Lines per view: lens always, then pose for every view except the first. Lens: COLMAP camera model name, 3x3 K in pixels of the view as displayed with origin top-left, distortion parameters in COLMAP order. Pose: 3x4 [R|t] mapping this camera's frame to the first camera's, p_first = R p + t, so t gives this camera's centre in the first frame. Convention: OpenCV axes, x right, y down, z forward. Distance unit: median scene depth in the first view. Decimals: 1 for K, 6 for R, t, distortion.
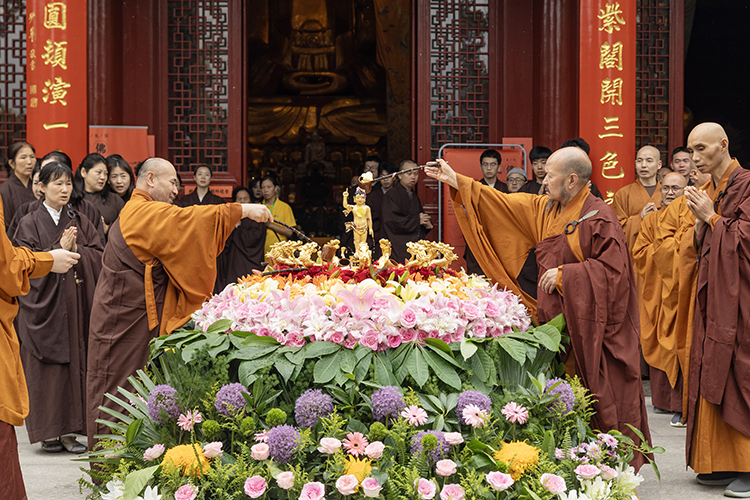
lens RADIAL K [[1205.3, 0, 375.0], [0, 1205.3, 250.0], [0, 0, 1]] dist [0.043876, 0.117241]
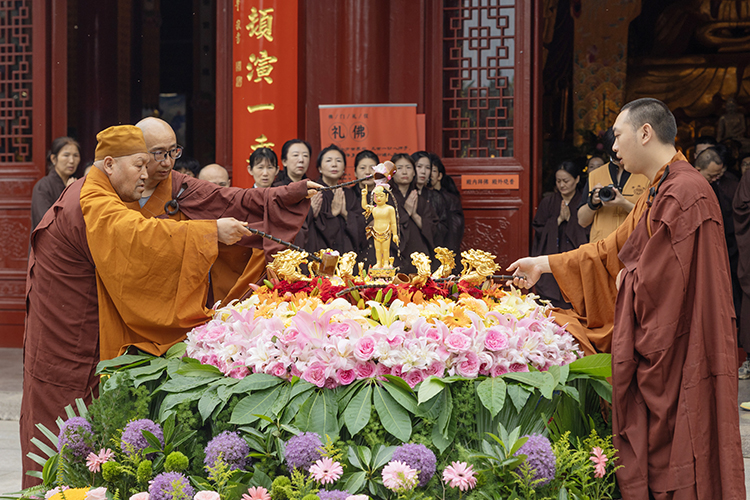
lens RADIAL K [[1506.2, 0, 375.0], [0, 1506.2, 250.0], [0, 0, 1]] dist [0.065713, 0.198958]
pose [[0.934435, 0.009305, -0.356012, 0.341028], [-0.008974, 0.999956, 0.002581, -0.010097], [0.356020, 0.000783, 0.934478, 0.059975]]
